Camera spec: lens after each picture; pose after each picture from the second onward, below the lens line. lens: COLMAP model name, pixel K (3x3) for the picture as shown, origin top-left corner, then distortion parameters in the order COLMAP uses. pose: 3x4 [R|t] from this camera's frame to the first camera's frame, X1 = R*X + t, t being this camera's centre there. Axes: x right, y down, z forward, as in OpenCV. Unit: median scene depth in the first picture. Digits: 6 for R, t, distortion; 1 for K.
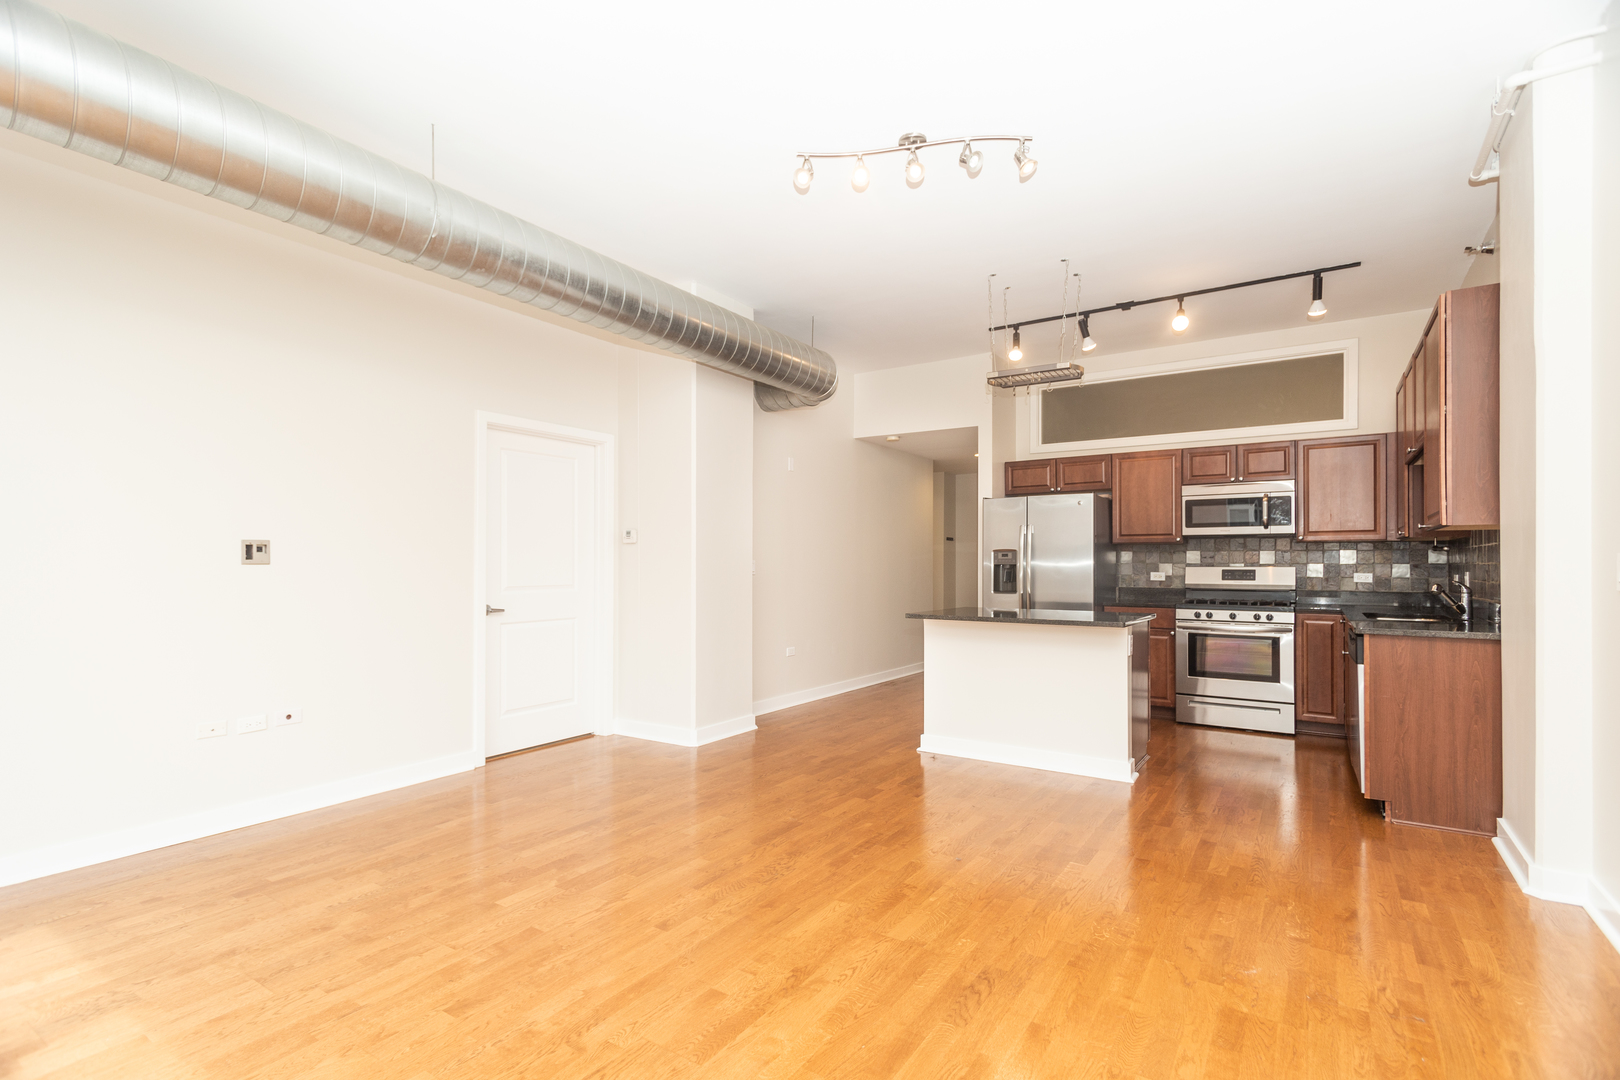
lens RADIAL K [[781.1, 0, 812.0], [0, 781.1, 550.7], [0, 0, 1]] dist [-0.002011, -0.000077]
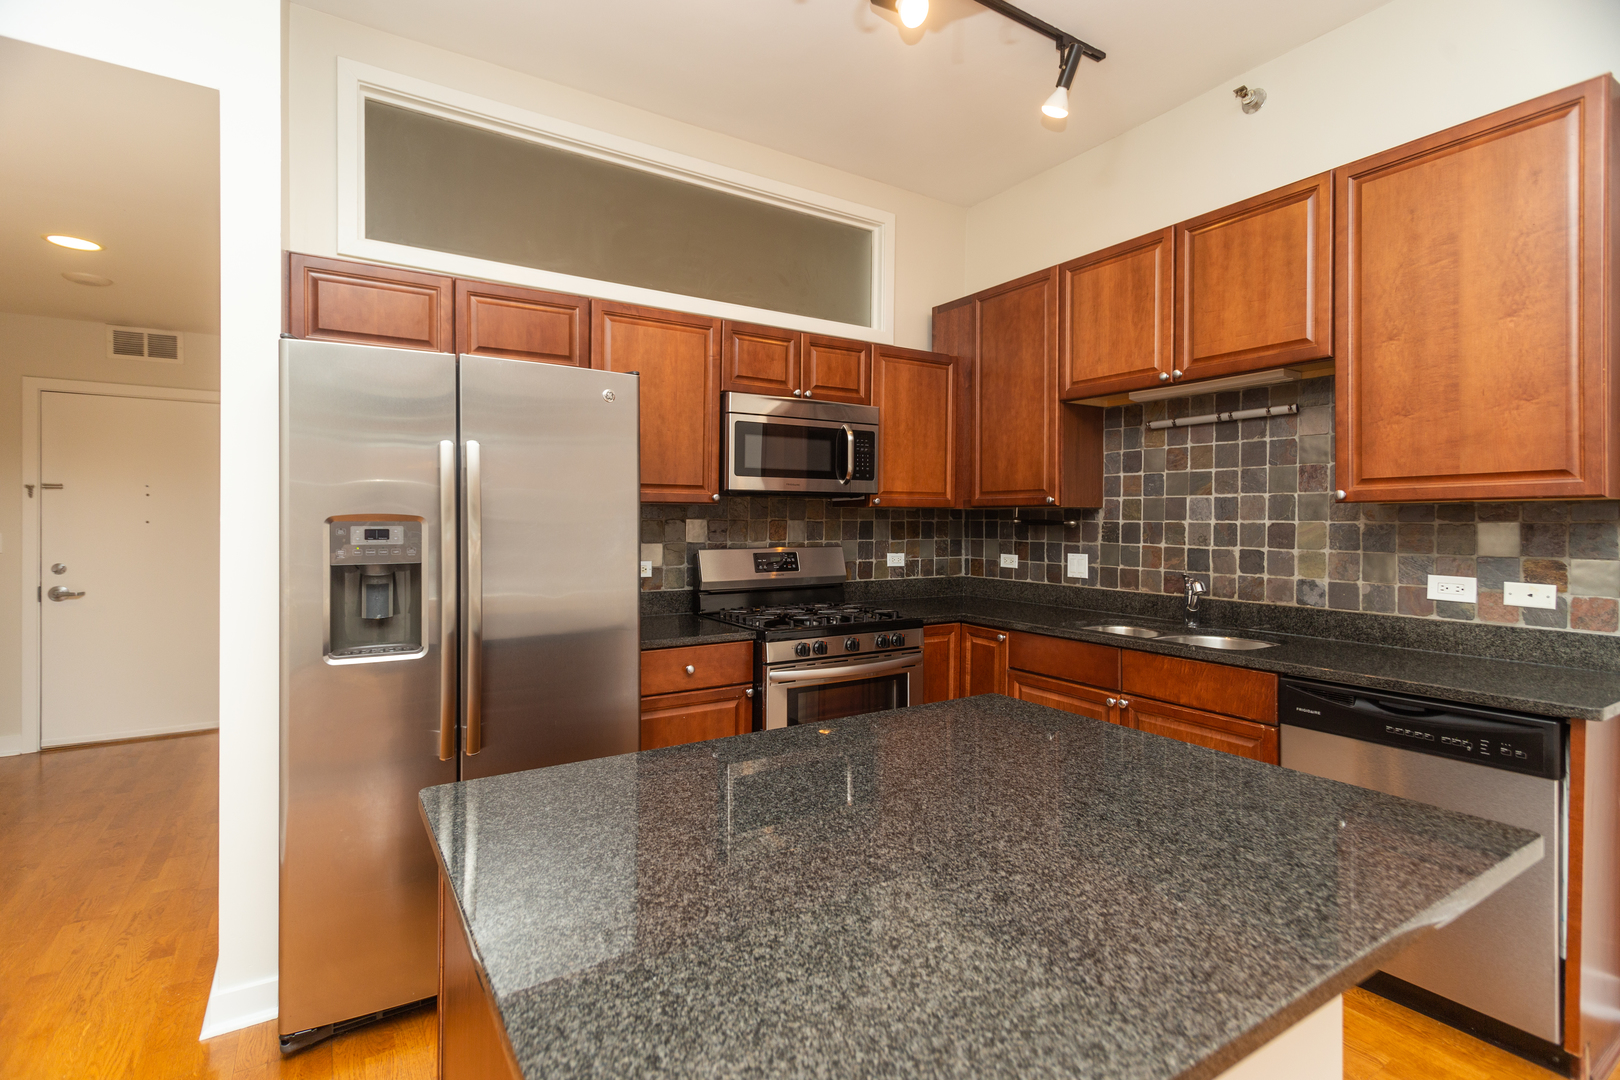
lens RADIAL K [[757.3, 0, 808.3], [0, 757.3, 535.2], [0, 0, 1]] dist [-0.001088, 0.000116]
pose [[0.412507, -0.017632, 0.910784, 0.049483], [-0.019426, 0.999415, 0.028146, -0.005349], [-0.910747, -0.029303, 0.411923, 0.749213]]
